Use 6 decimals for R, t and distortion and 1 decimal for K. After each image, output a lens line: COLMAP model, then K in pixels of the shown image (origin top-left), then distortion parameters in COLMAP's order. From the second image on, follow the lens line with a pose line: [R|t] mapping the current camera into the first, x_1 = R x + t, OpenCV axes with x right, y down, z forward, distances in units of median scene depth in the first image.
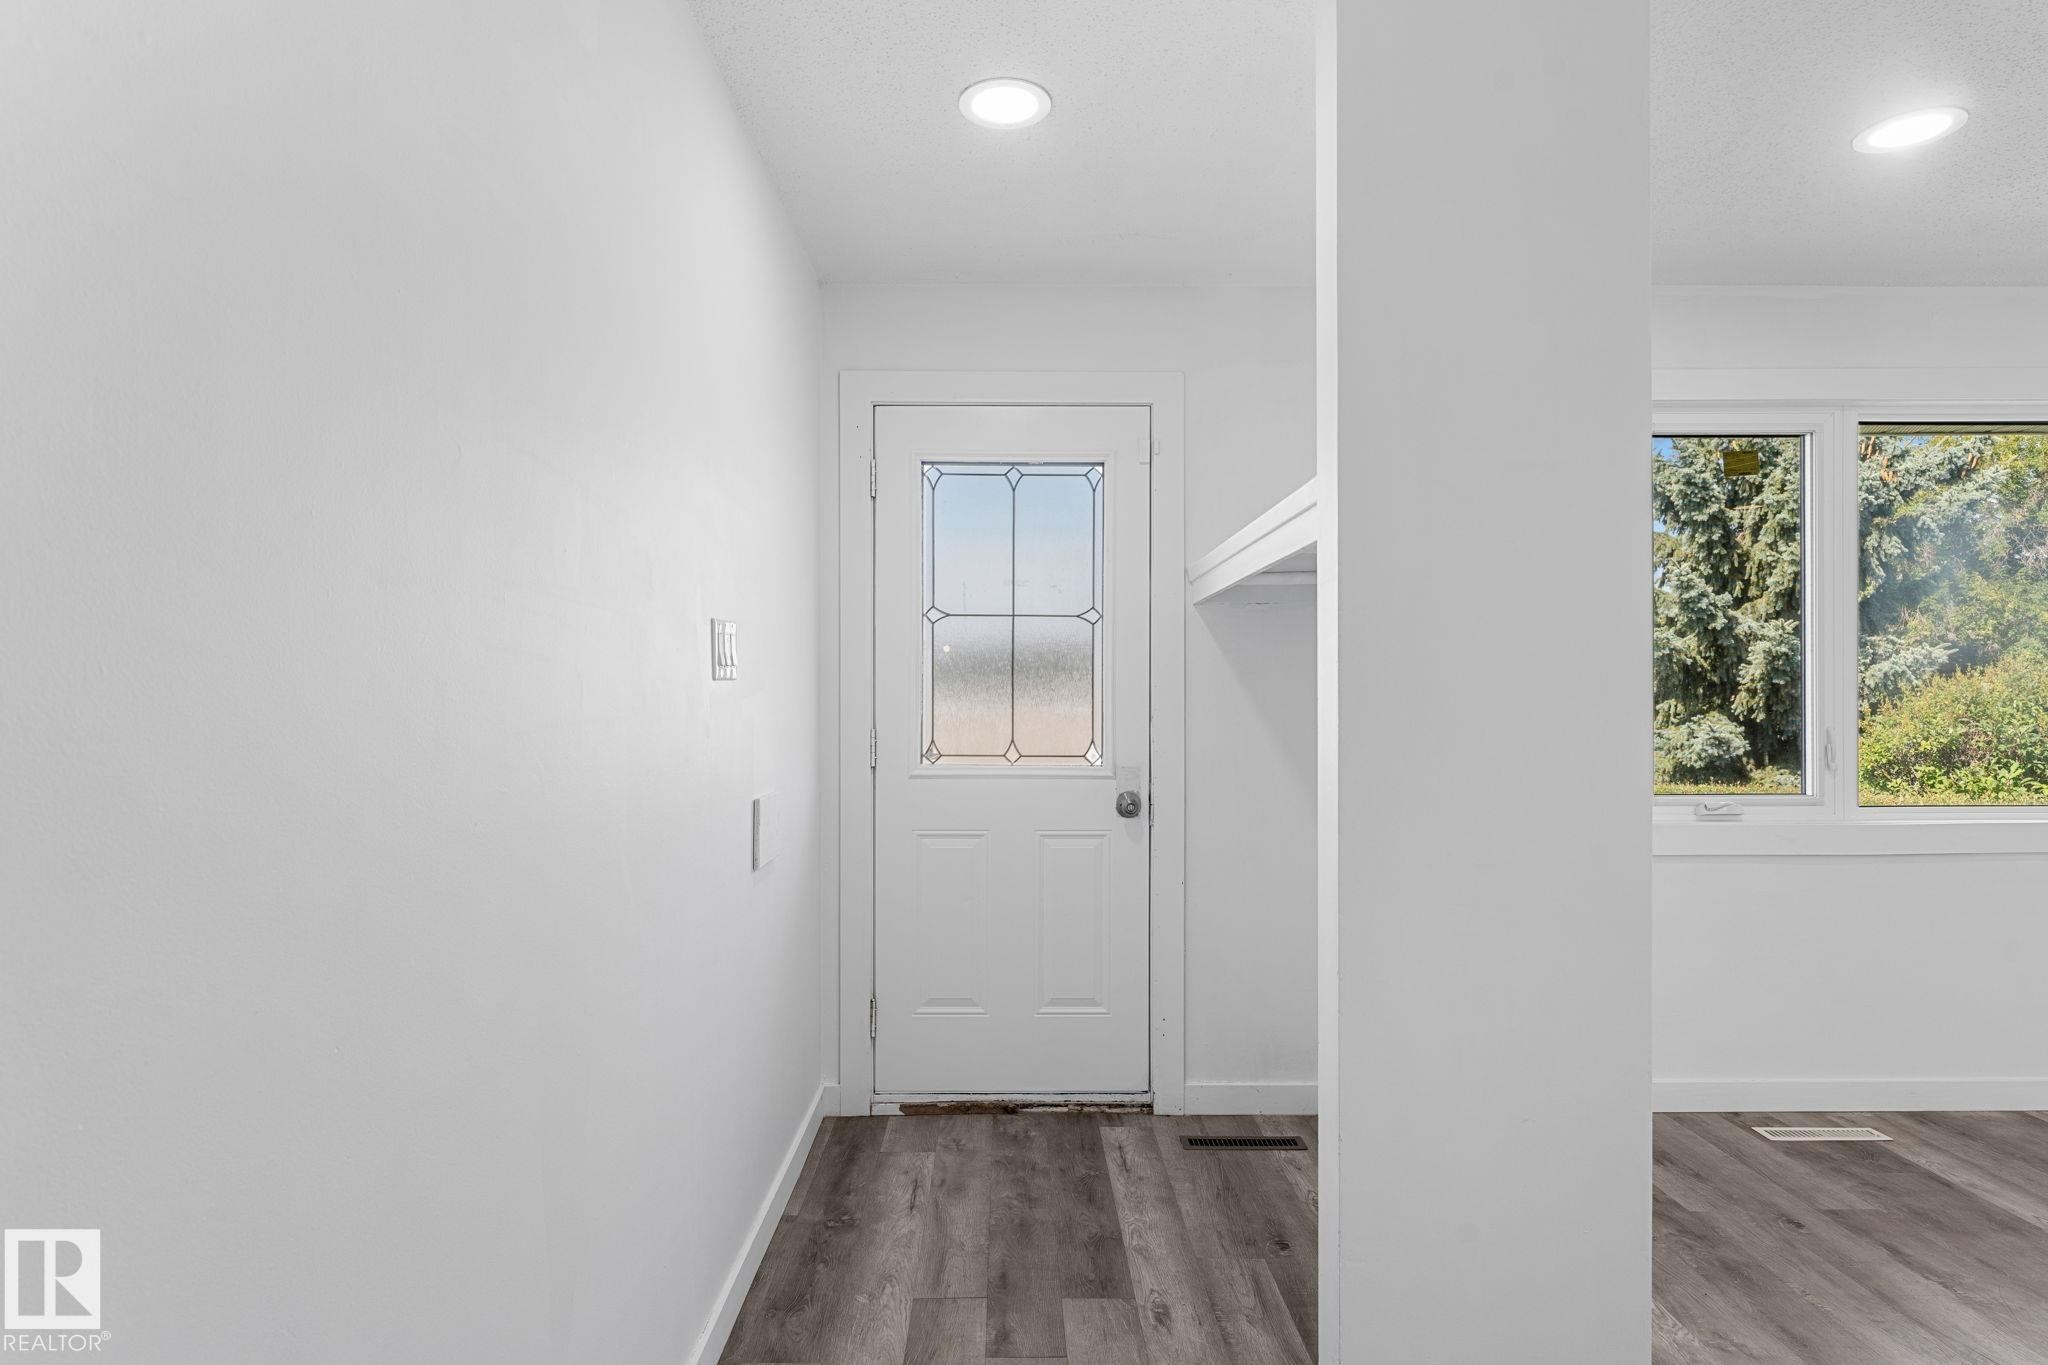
lens RADIAL K [[1138.8, 0, 1021.8], [0, 1138.8, 694.4], [0, 0, 1]] dist [-0.000562, -0.000162]
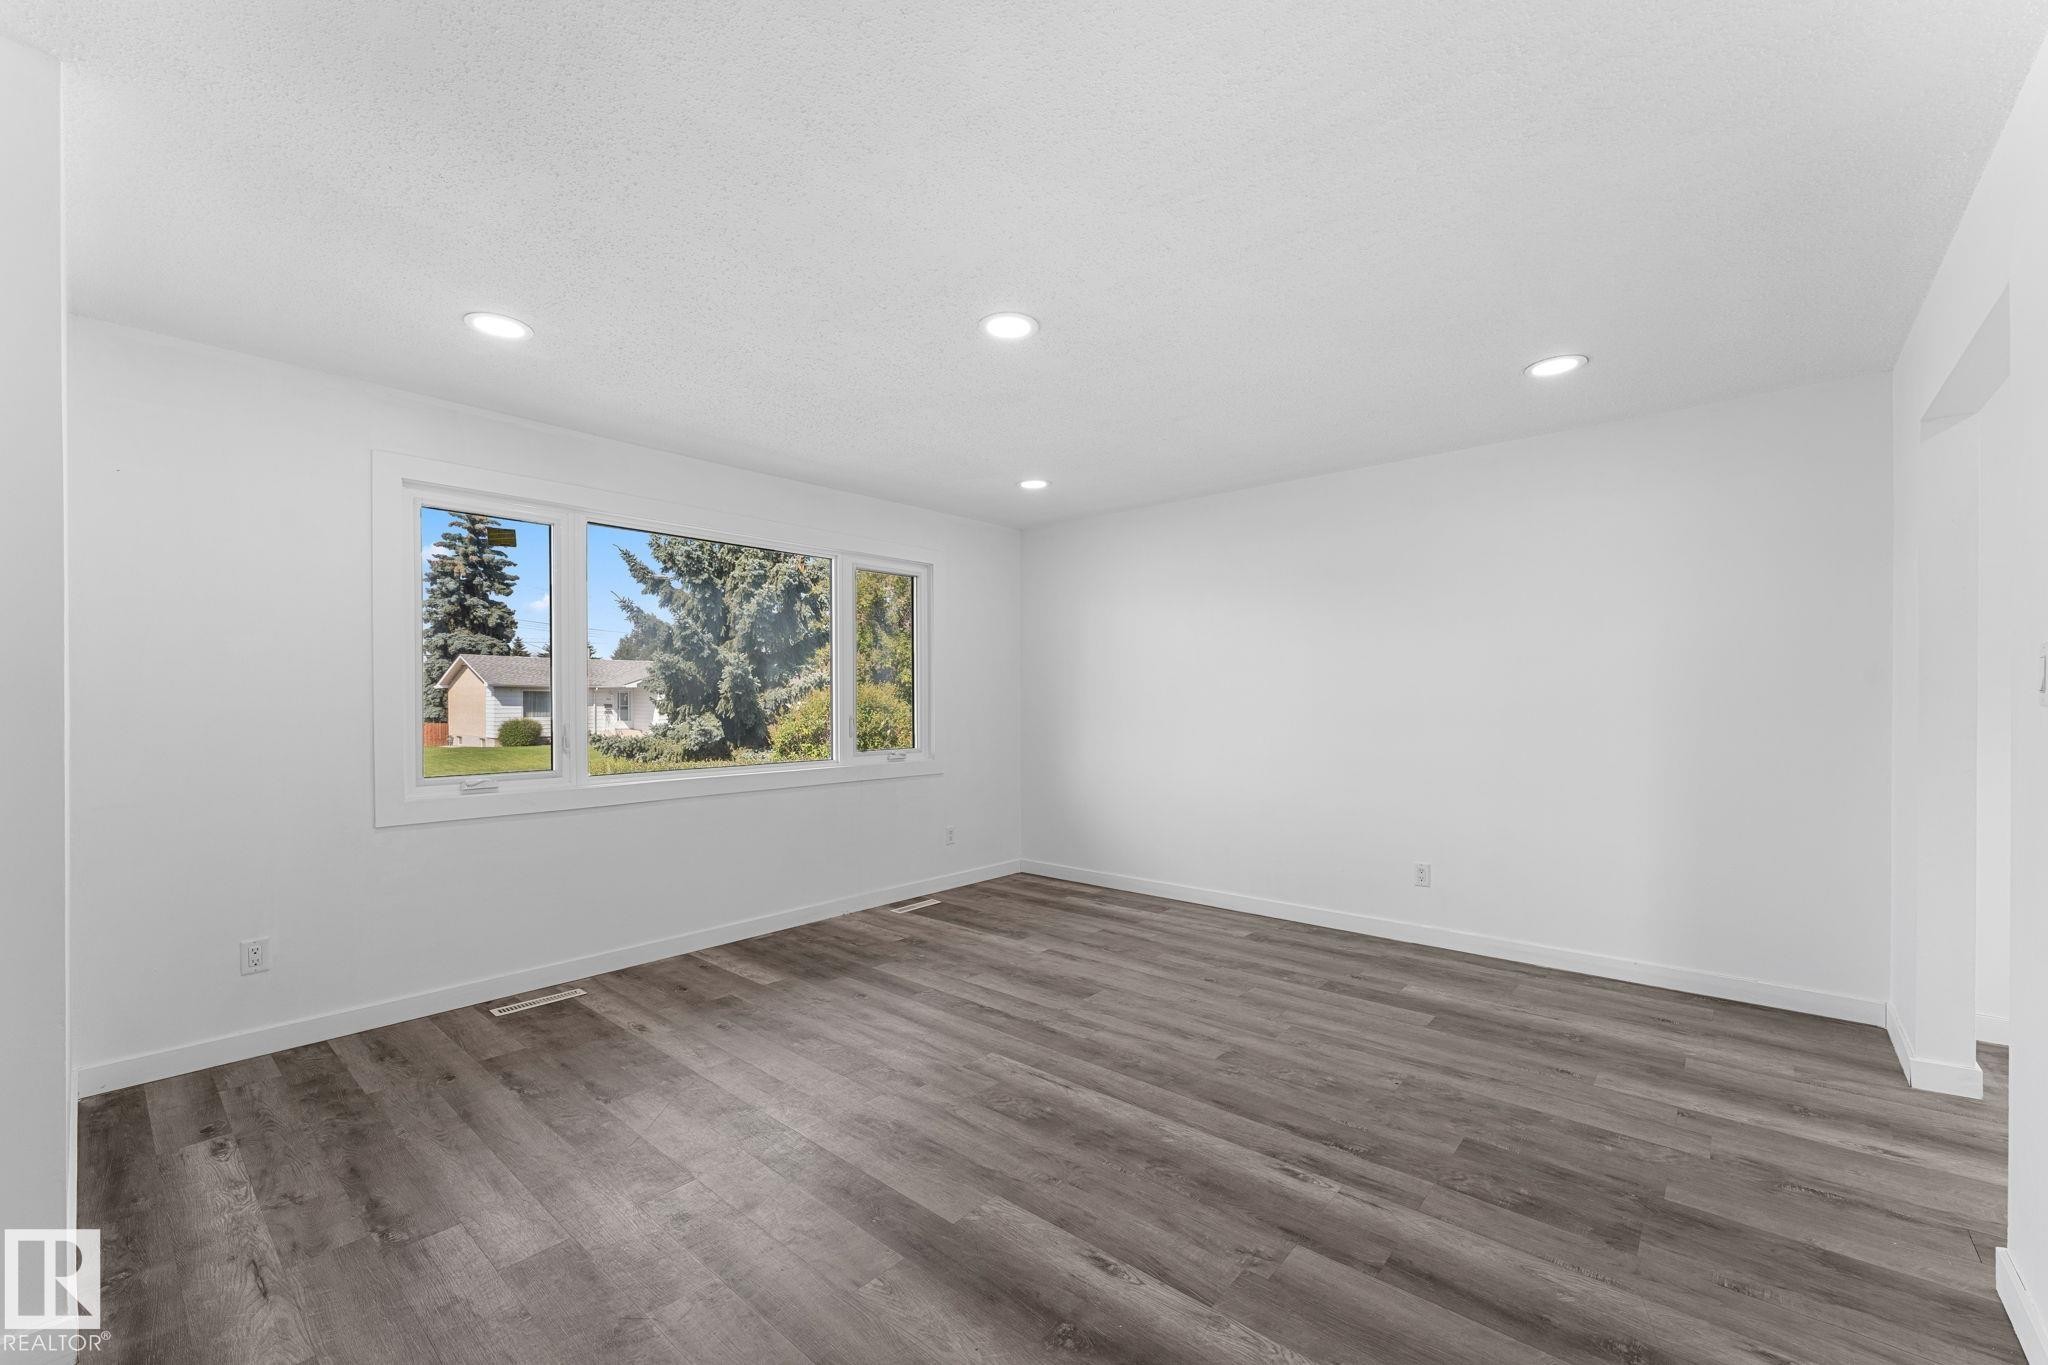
lens RADIAL K [[826.7, 0, 1054.1], [0, 826.7, 692.7], [0, 0, 1]] dist [-0.002025, -0.000323]
pose [[0.651393, 0.006319, 0.758714, 0.087261], [0.000713, 0.999960, -0.008940, -0.000573], [-0.758740, 0.006364, 0.651362, -0.053160]]
